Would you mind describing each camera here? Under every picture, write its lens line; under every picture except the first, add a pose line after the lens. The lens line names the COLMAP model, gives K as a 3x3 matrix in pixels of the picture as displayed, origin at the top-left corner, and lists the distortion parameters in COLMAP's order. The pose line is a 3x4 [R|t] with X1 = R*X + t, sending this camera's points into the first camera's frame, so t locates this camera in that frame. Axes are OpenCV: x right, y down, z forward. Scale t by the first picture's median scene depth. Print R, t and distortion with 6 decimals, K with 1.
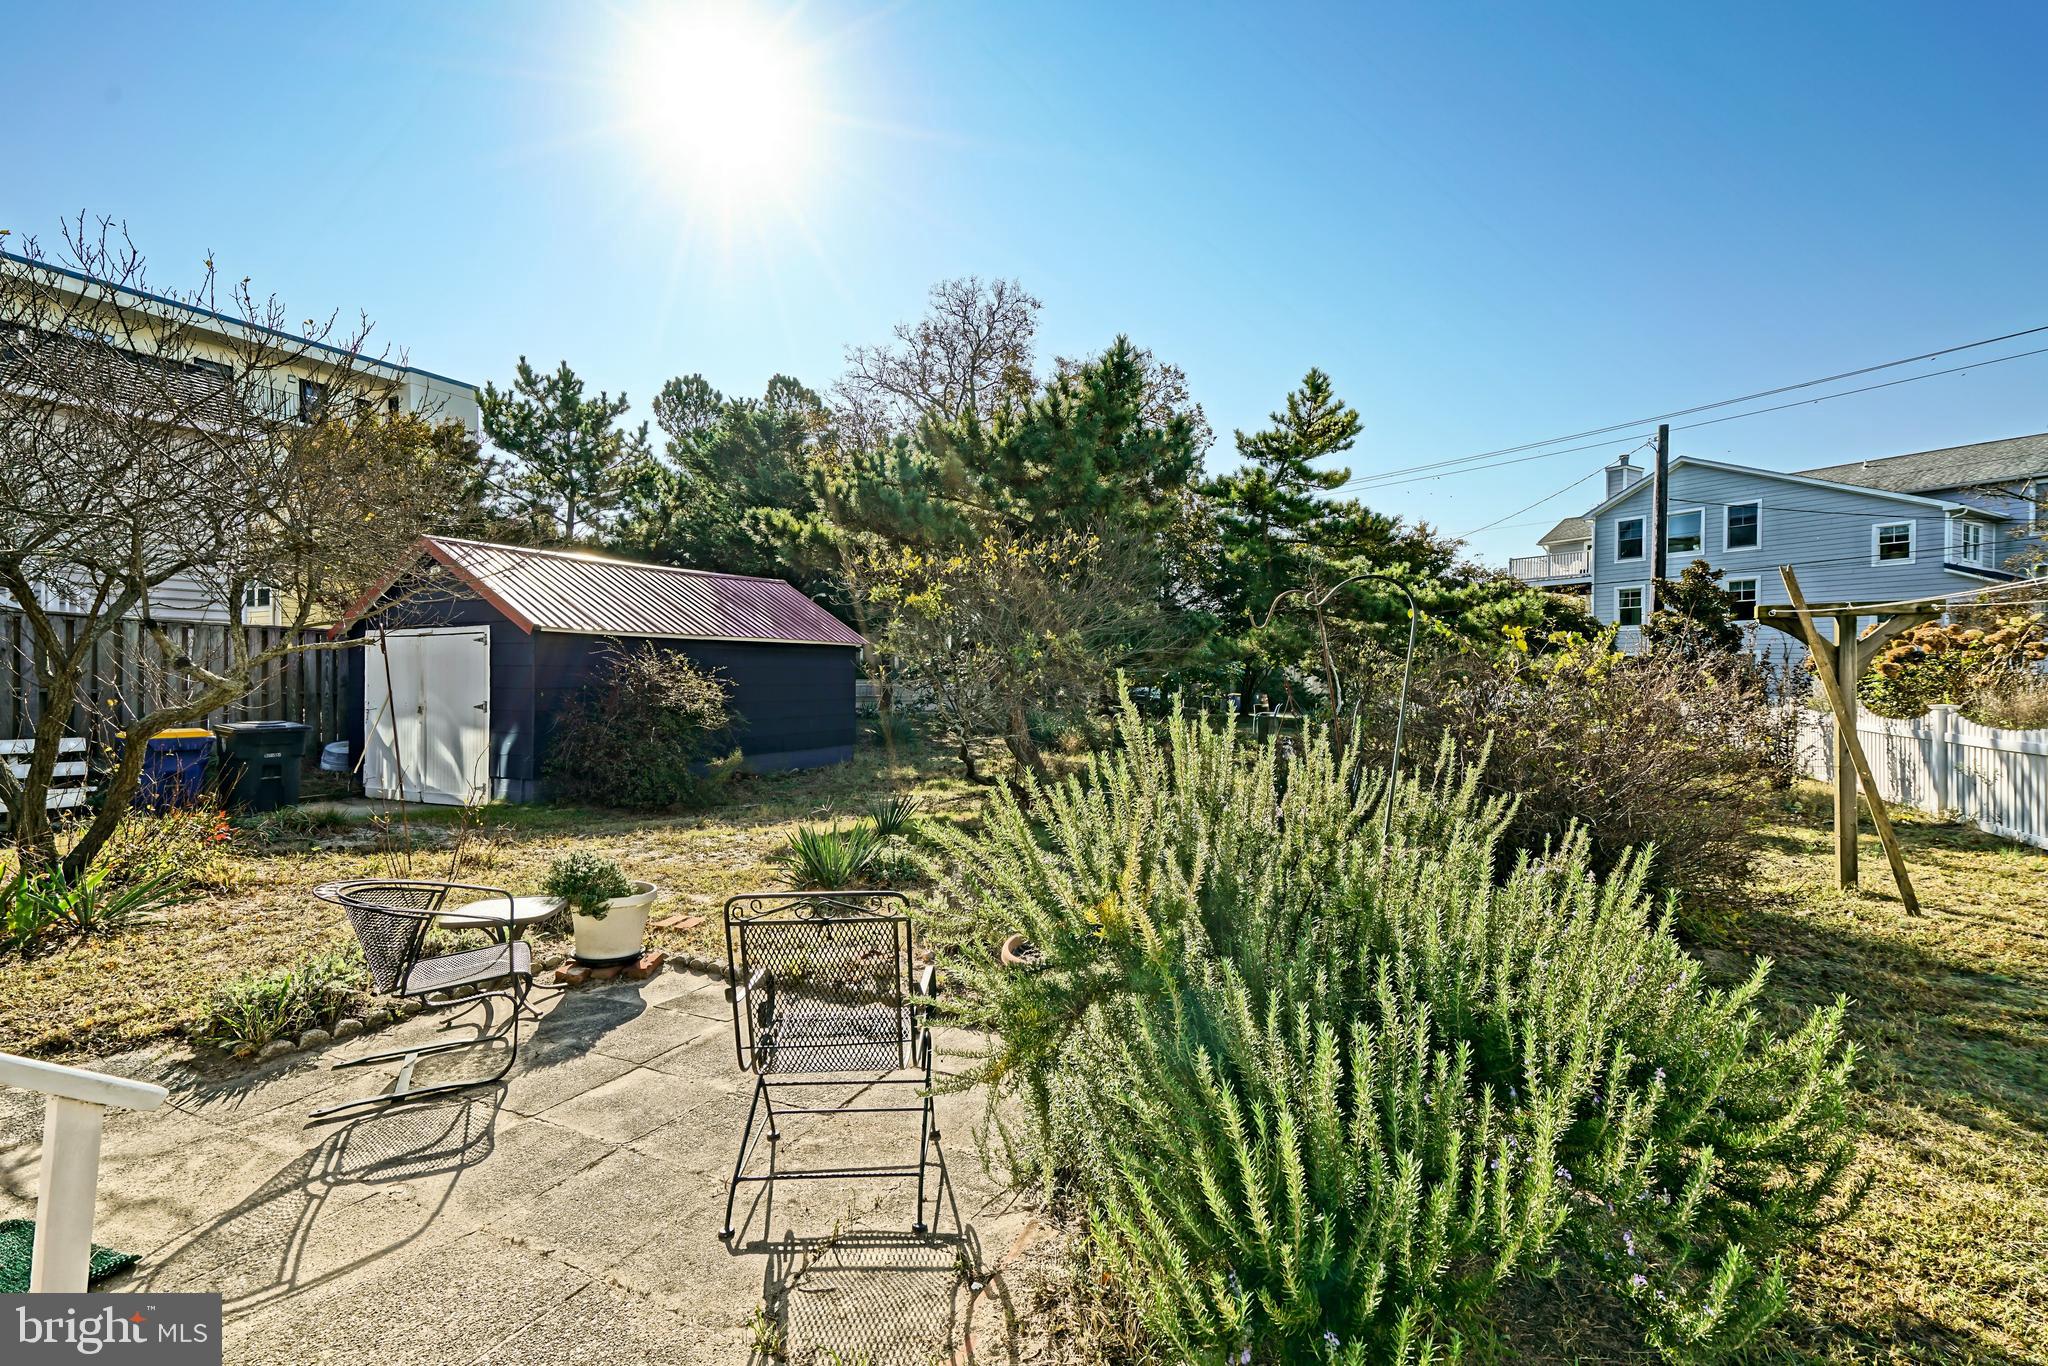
lens RADIAL K [[913.3, 0, 1019.1], [0, 913.3, 679.8], [0, 0, 1]] dist [0.043631, -0.002319]
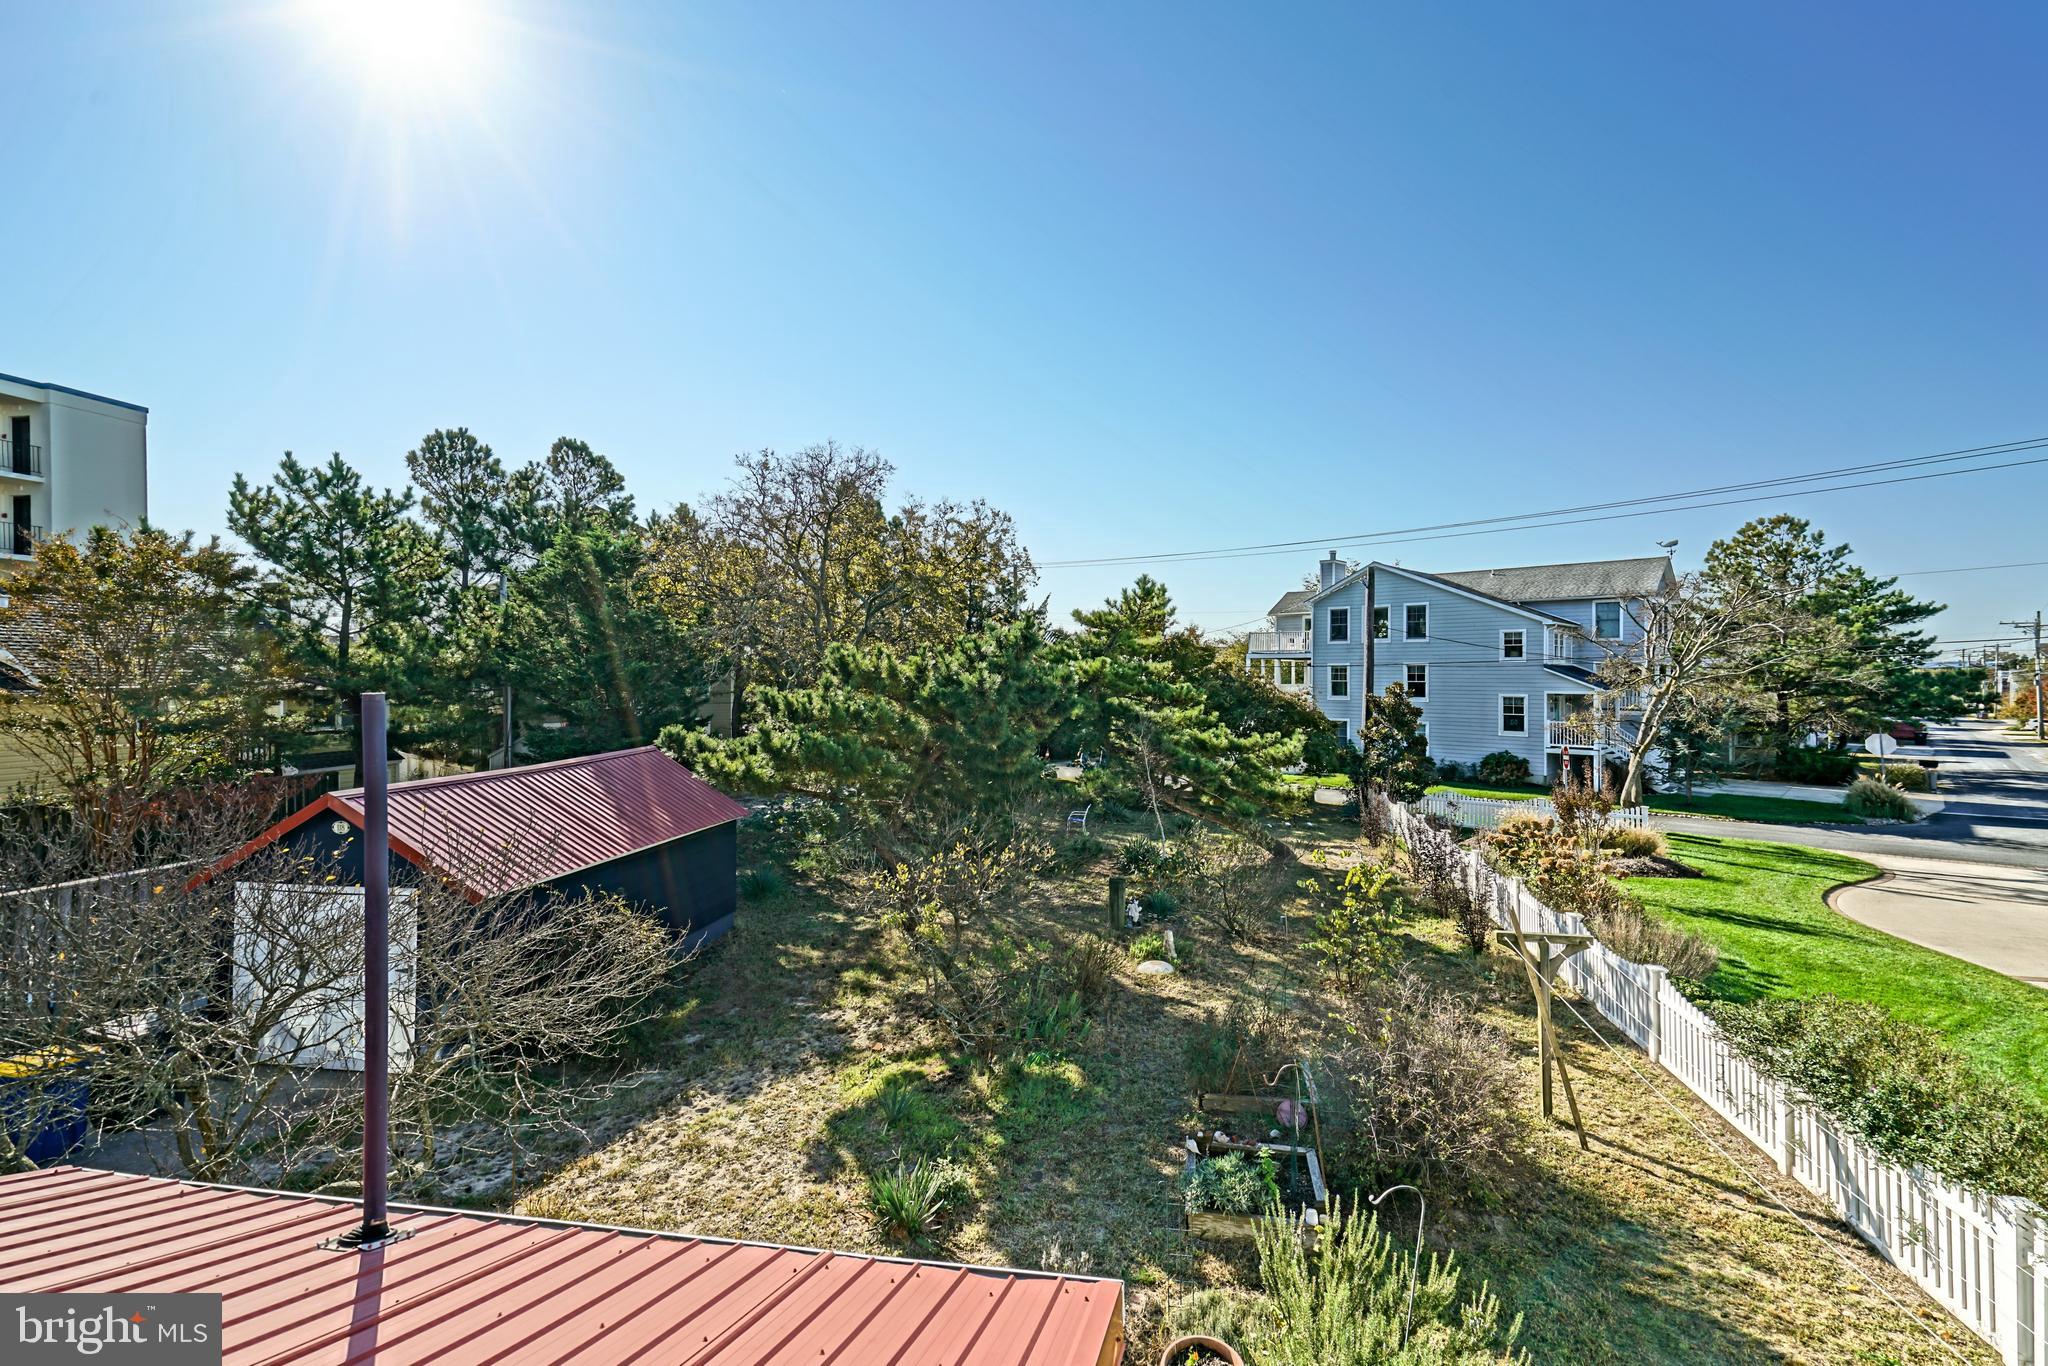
lens RADIAL K [[913.3, 0, 1026.2], [0, 913.3, 686.1], [0, 0, 1]] dist [0.043631, -0.002319]
pose [[0.962211, -0.002443, 0.272294, -0.095773], [-0.000292, 0.999950, 0.010006, -0.129120], [-0.272304, -0.009708, 0.962162, -0.064423]]
